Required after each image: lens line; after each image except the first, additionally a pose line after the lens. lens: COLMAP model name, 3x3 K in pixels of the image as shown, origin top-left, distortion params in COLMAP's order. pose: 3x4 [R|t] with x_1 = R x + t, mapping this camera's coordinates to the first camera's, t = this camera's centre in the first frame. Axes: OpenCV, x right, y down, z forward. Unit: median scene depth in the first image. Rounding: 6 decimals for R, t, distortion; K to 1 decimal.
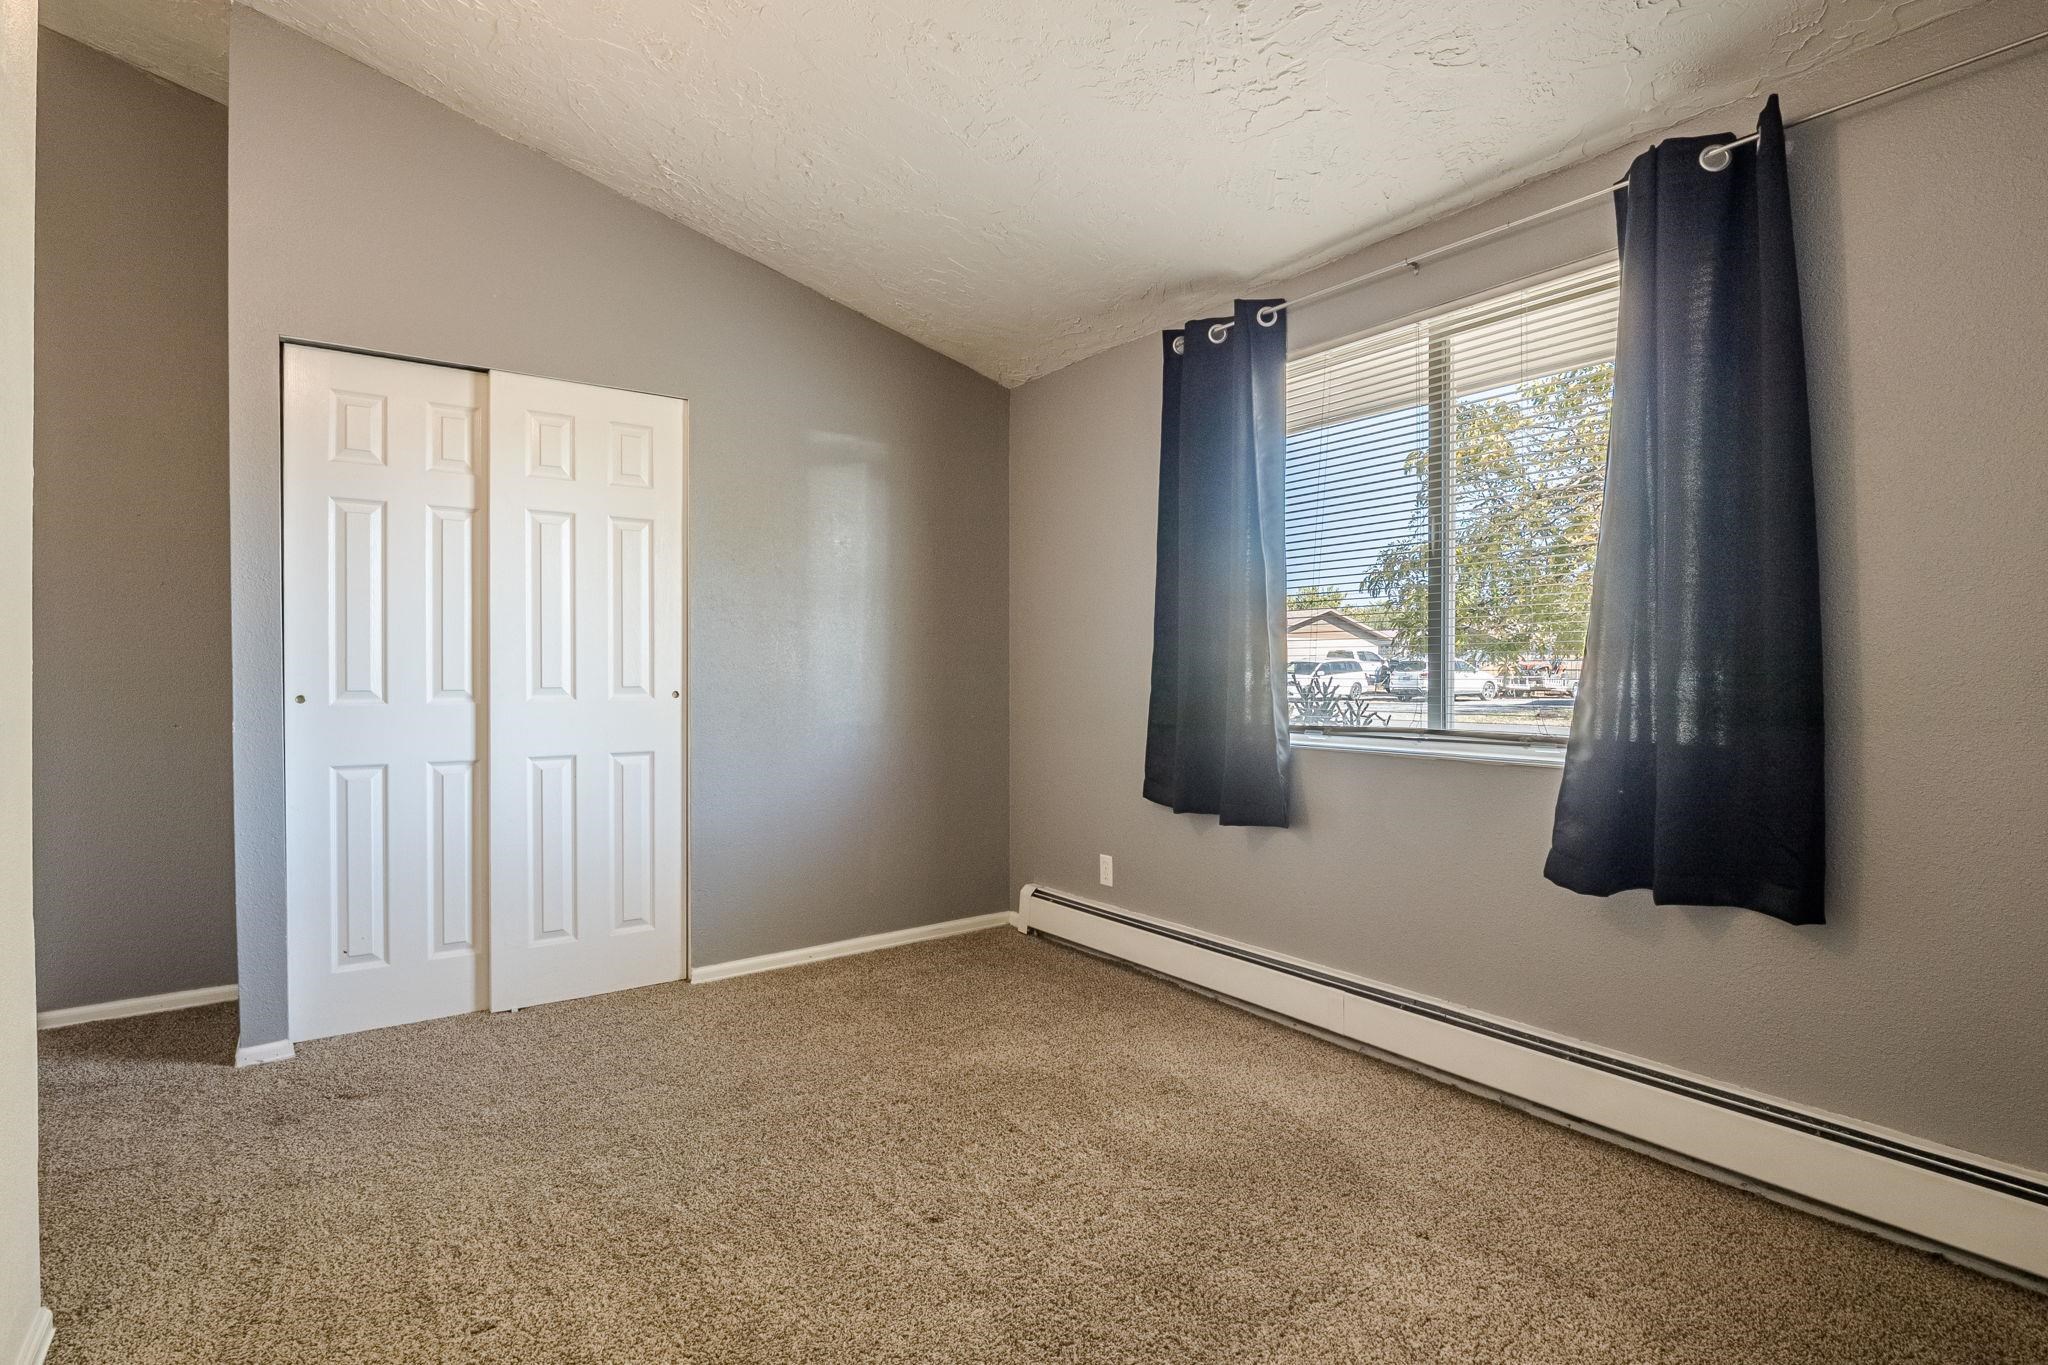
lens RADIAL K [[987.3, 0, 1011.7], [0, 987.3, 681.9], [0, 0, 1]] dist [-0.004380, -0.010257]
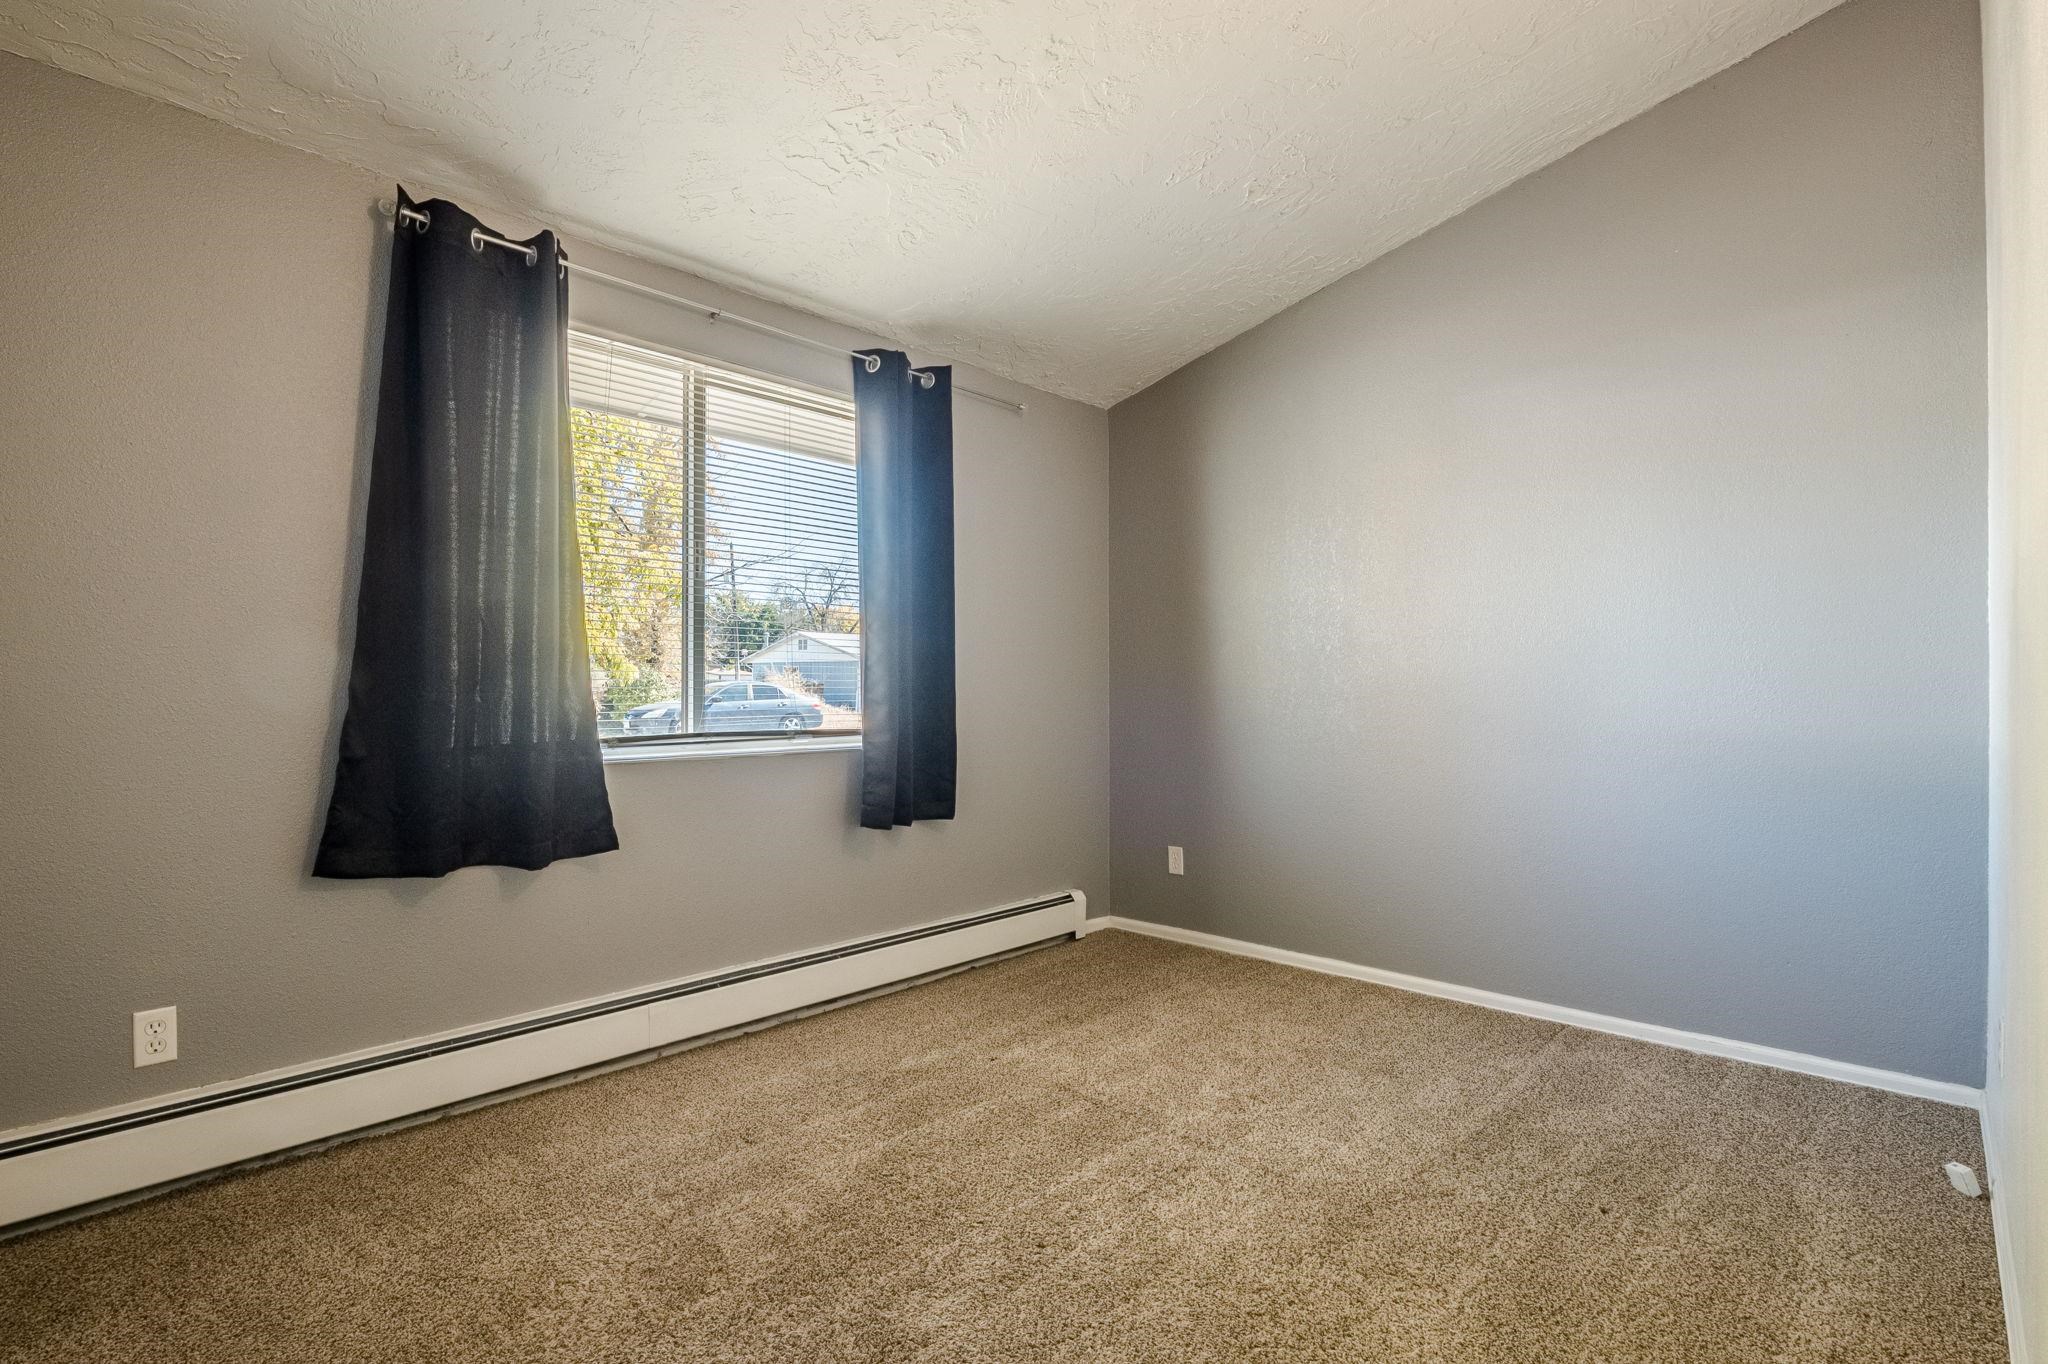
lens RADIAL K [[987.3, 0, 1011.7], [0, 987.3, 681.4], [0, 0, 1]] dist [-0.004380, -0.010257]
pose [[-0.192073, -0.000921, 0.981380, -0.741671], [0.002744, 0.999995, 0.001475, -0.011079], [-0.981377, 0.002976, -0.192070, 0.878471]]
